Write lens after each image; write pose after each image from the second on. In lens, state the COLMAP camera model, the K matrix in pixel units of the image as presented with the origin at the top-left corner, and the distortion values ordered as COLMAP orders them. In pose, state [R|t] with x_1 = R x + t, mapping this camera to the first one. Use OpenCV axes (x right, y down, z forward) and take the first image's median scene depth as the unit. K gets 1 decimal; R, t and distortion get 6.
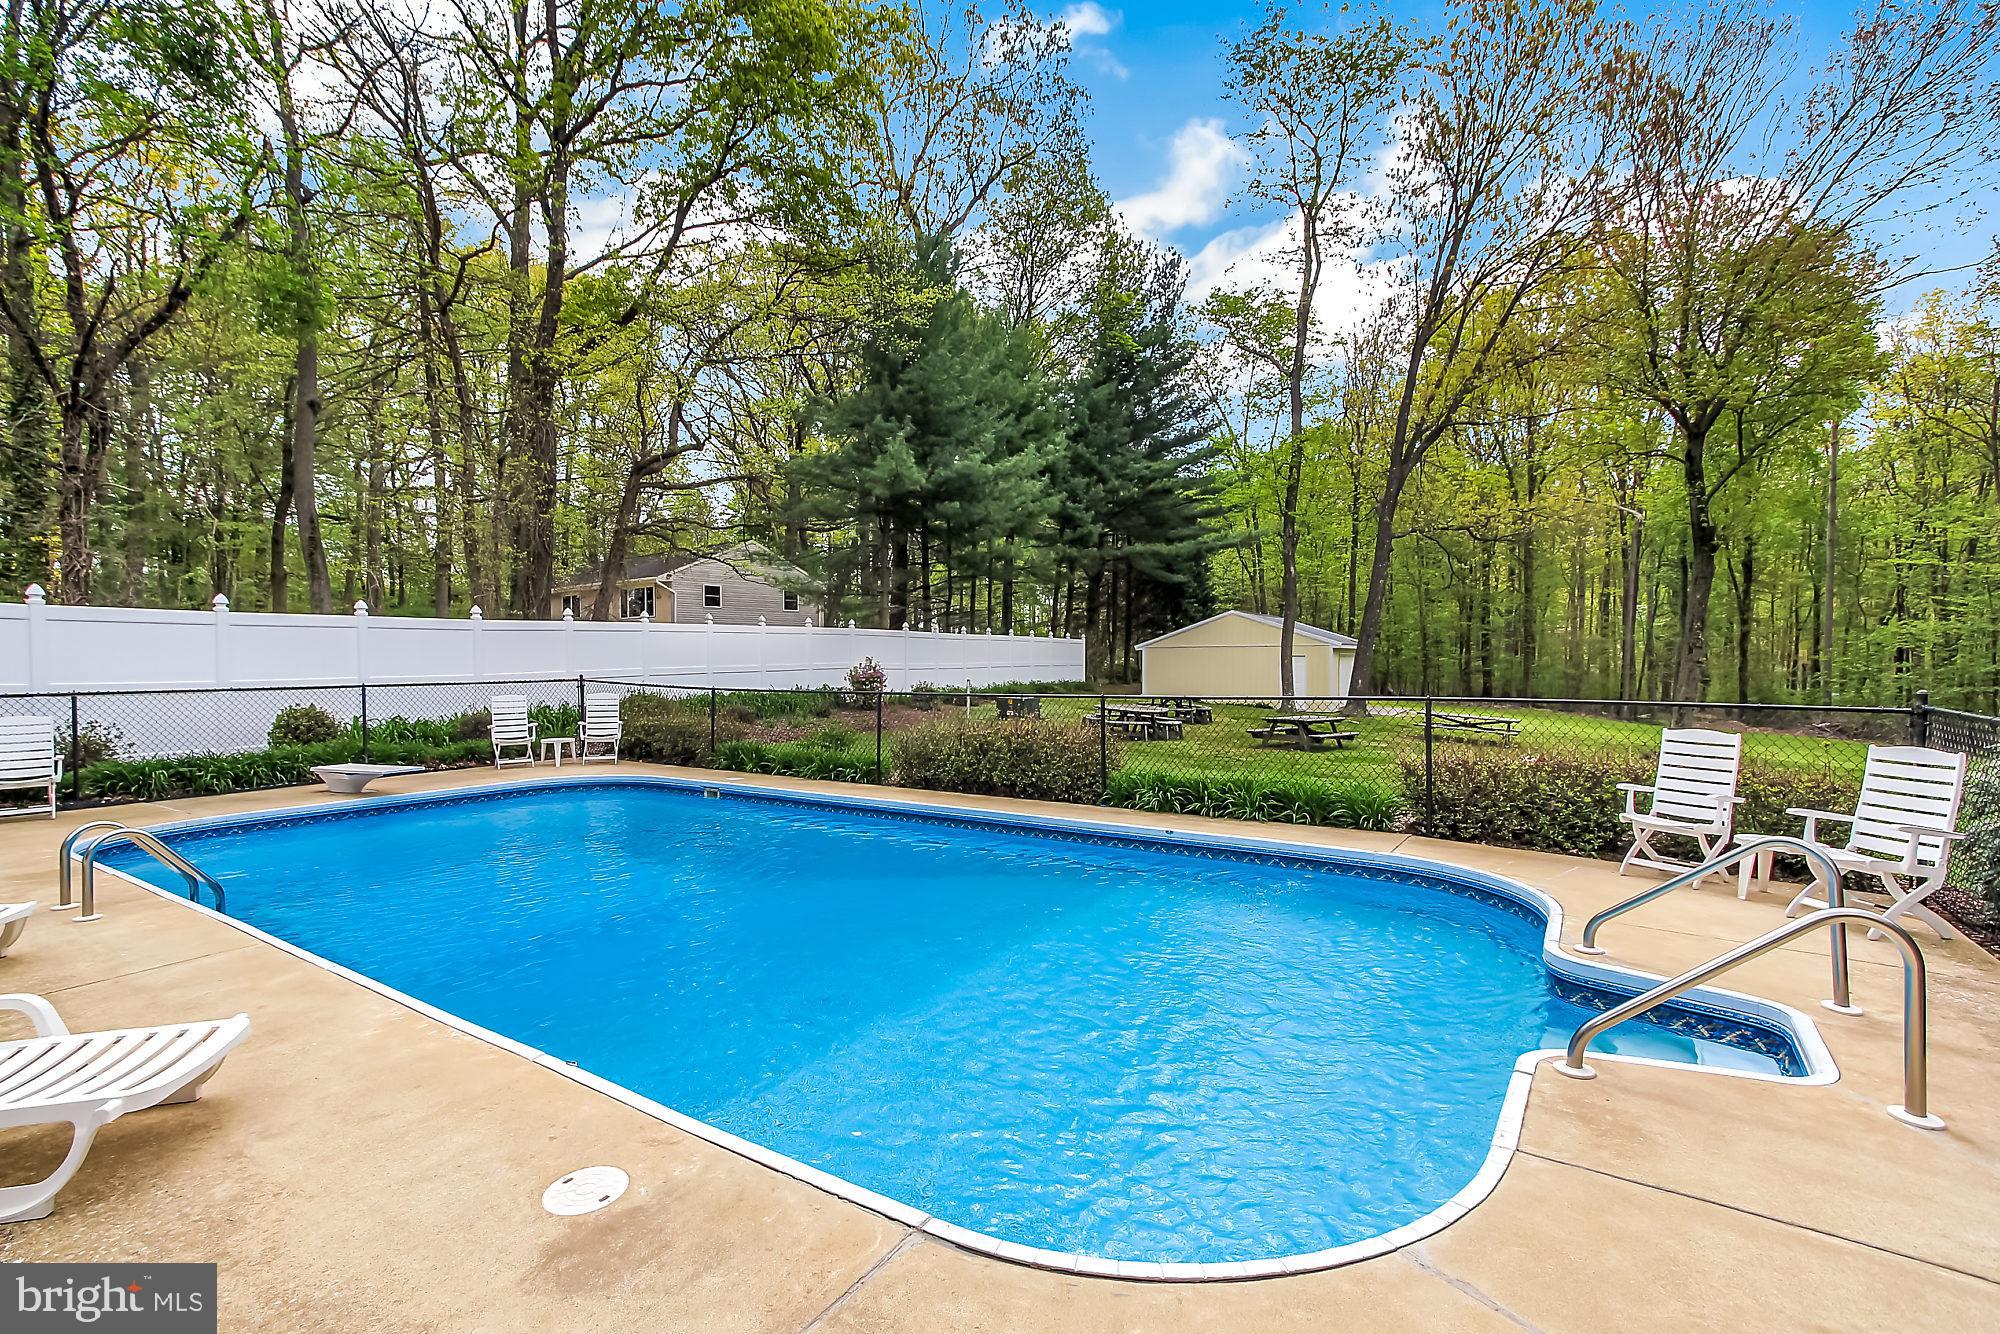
lens RADIAL K [[912.7, 0, 954.0], [0, 912.7, 663.9], [0, 0, 1]] dist [-0.000878, -0.000179]
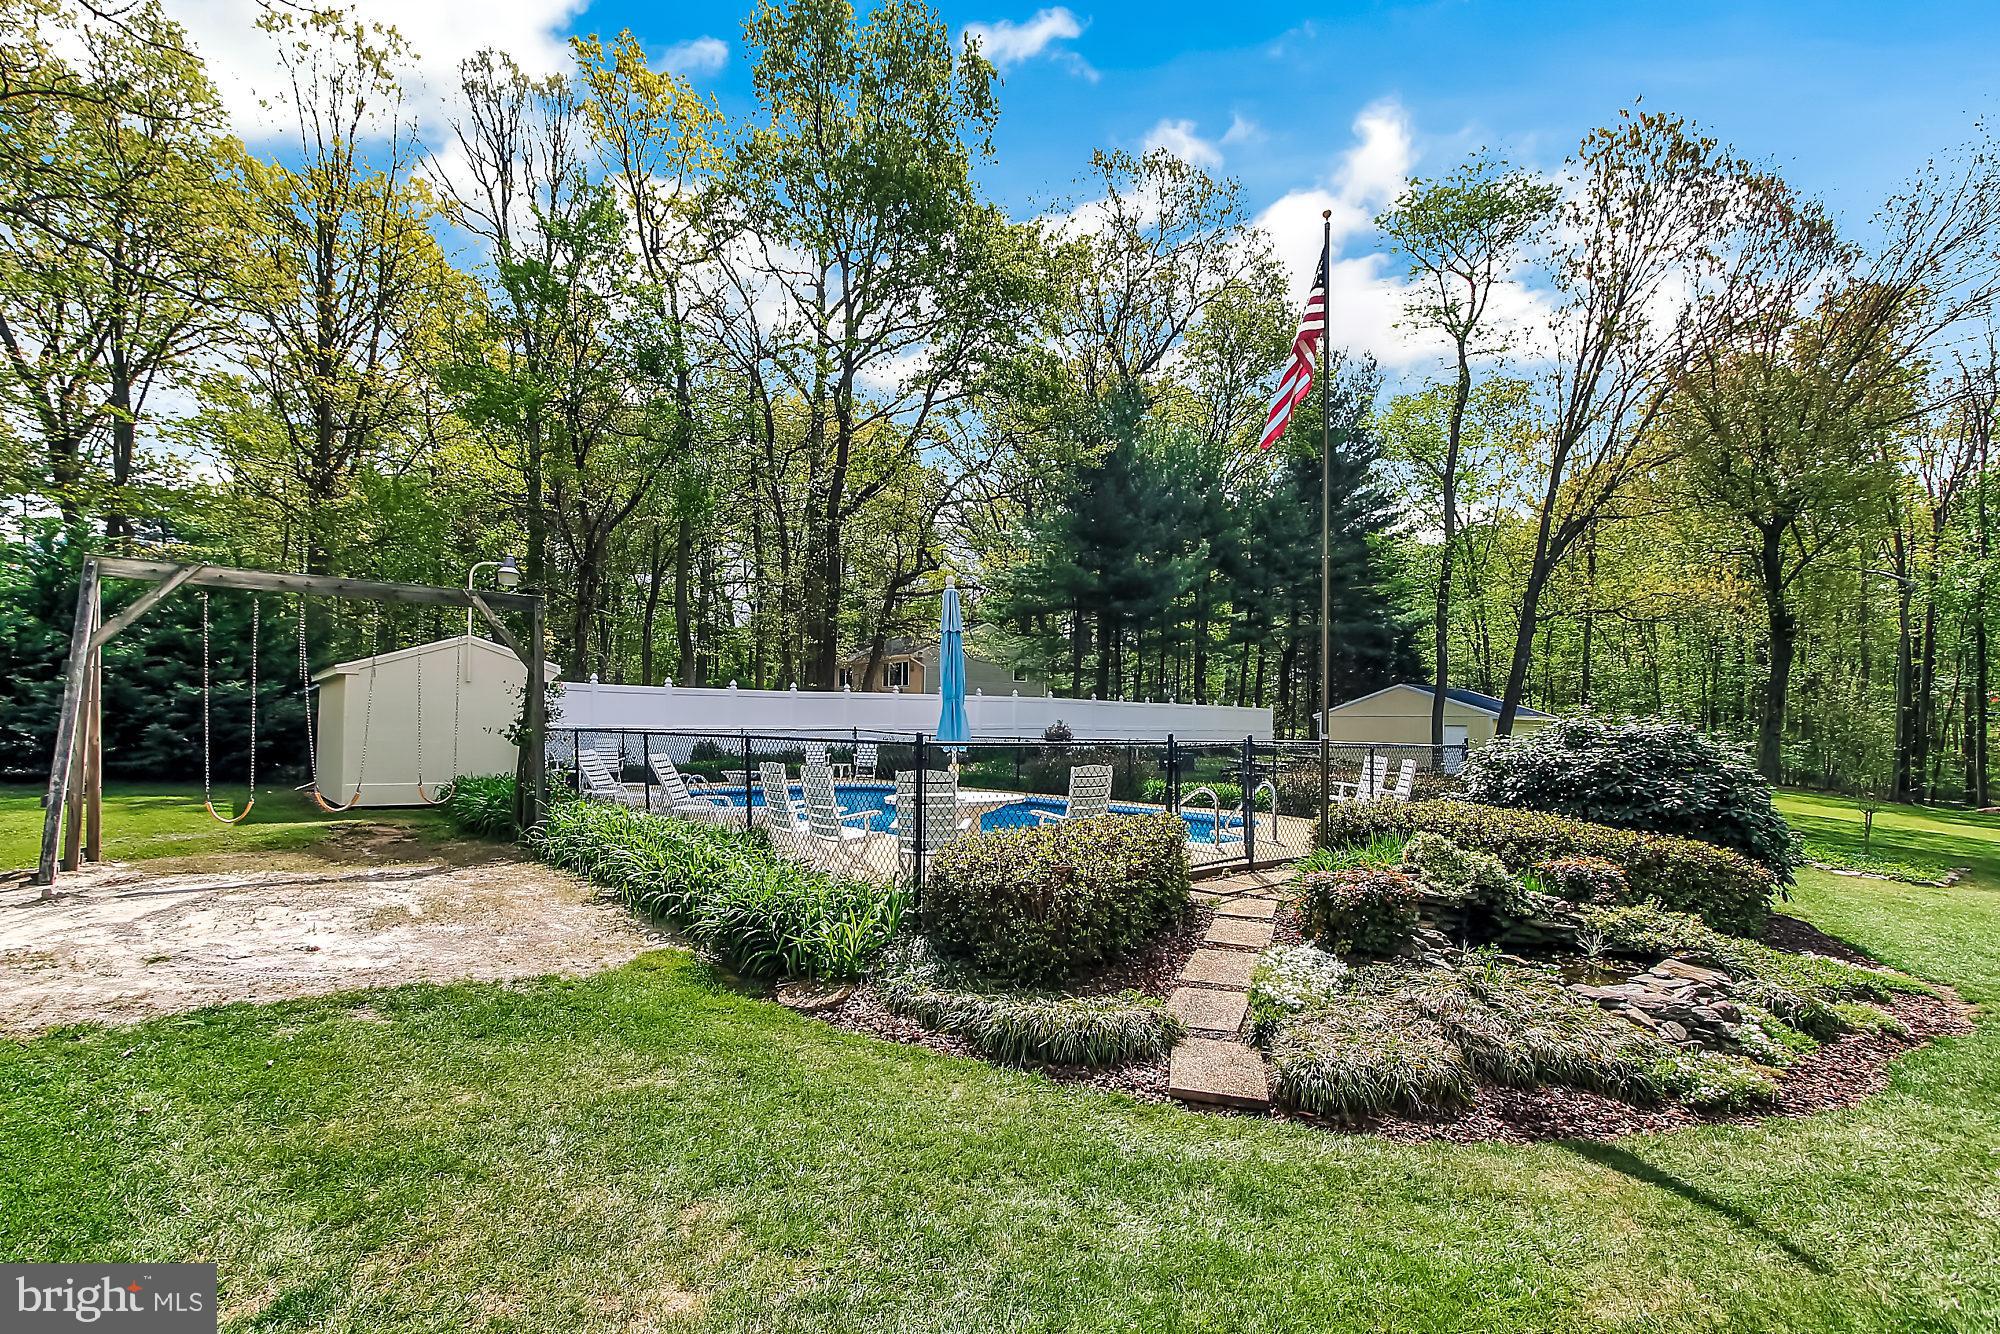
lens RADIAL K [[961.4, 0, 1000.0], [0, 961.4, 667.0], [0, 0, 1]] dist [-0.000906, -0.000210]
pose [[0.973132, -0.000009, -0.230249, 0.136057], [-0.015665, 0.997680, -0.066246, 0.009013], [0.229715, 0.068073, 0.970874, -0.349567]]
